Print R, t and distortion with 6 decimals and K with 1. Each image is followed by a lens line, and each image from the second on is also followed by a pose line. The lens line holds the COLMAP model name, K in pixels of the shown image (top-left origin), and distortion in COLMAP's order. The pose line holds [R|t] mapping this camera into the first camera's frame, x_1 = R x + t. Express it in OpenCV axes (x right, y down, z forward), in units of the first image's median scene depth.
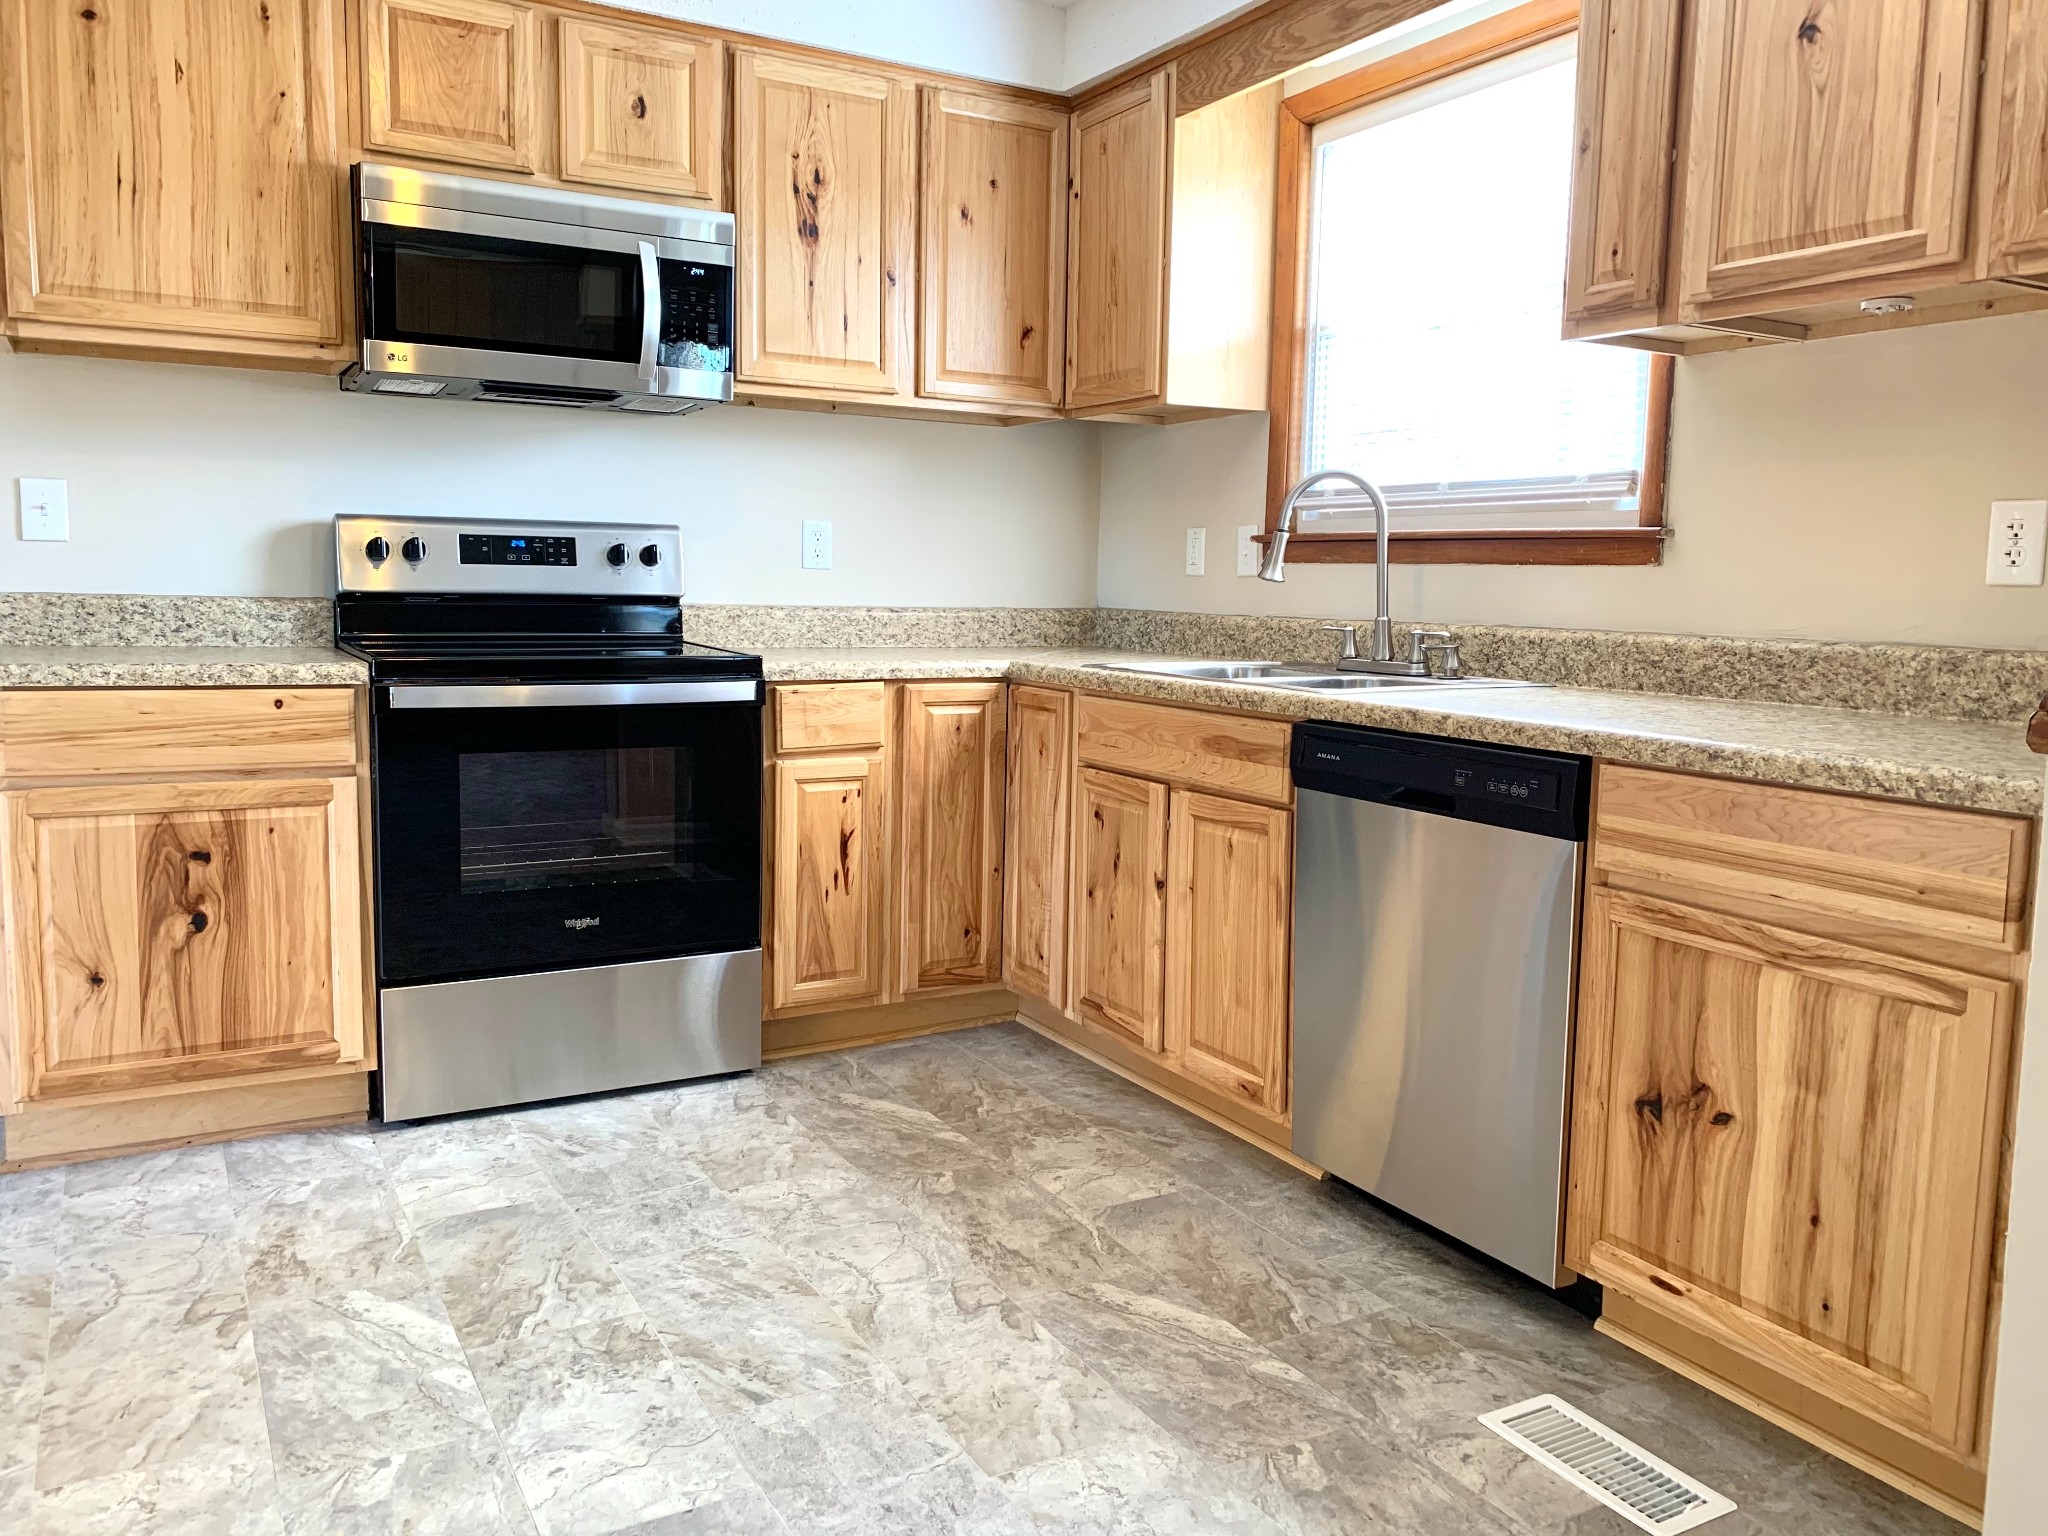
lens RADIAL K [[1571.1, 0, 1024.0], [0, 1571.1, 768.0], [0, 0, 1]] dist [0.014420, 0.000870]
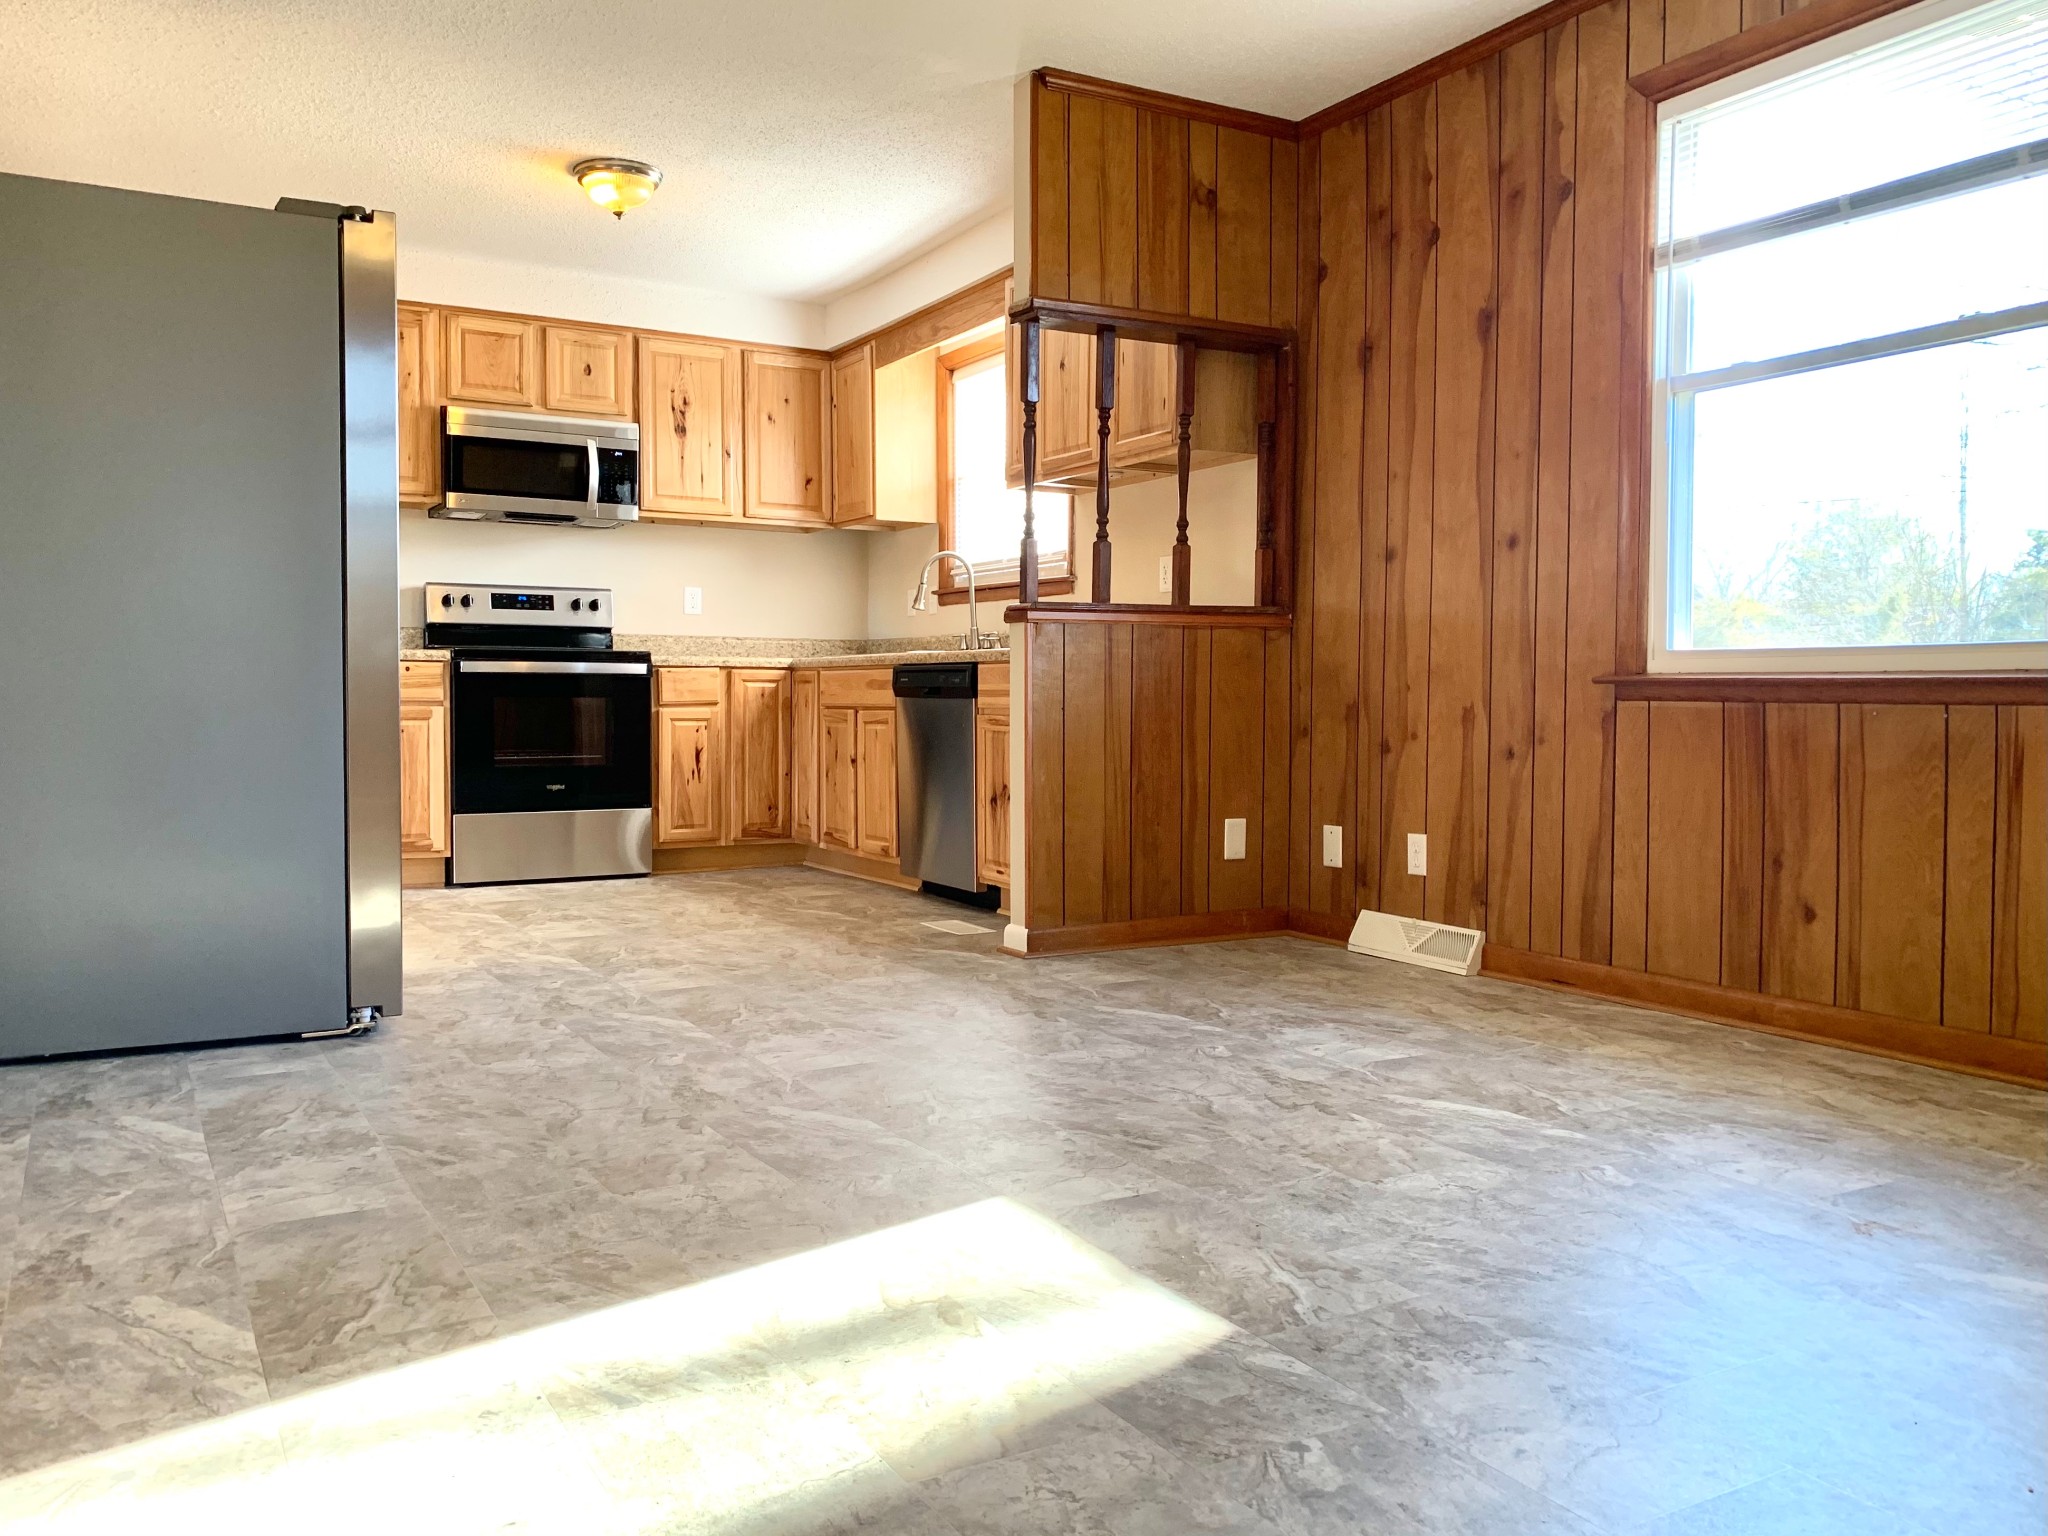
lens RADIAL K [[1605.9, 0, 1024.0], [0, 1605.9, 768.0], [0, 0, 1]] dist [0.040488, -0.004758]
pose [[0.999852, -0.015034, 0.008402, 0.254872], [0.015619, 0.997099, -0.074500, 0.211333], [-0.007258, 0.074620, 0.997186, -0.898372]]
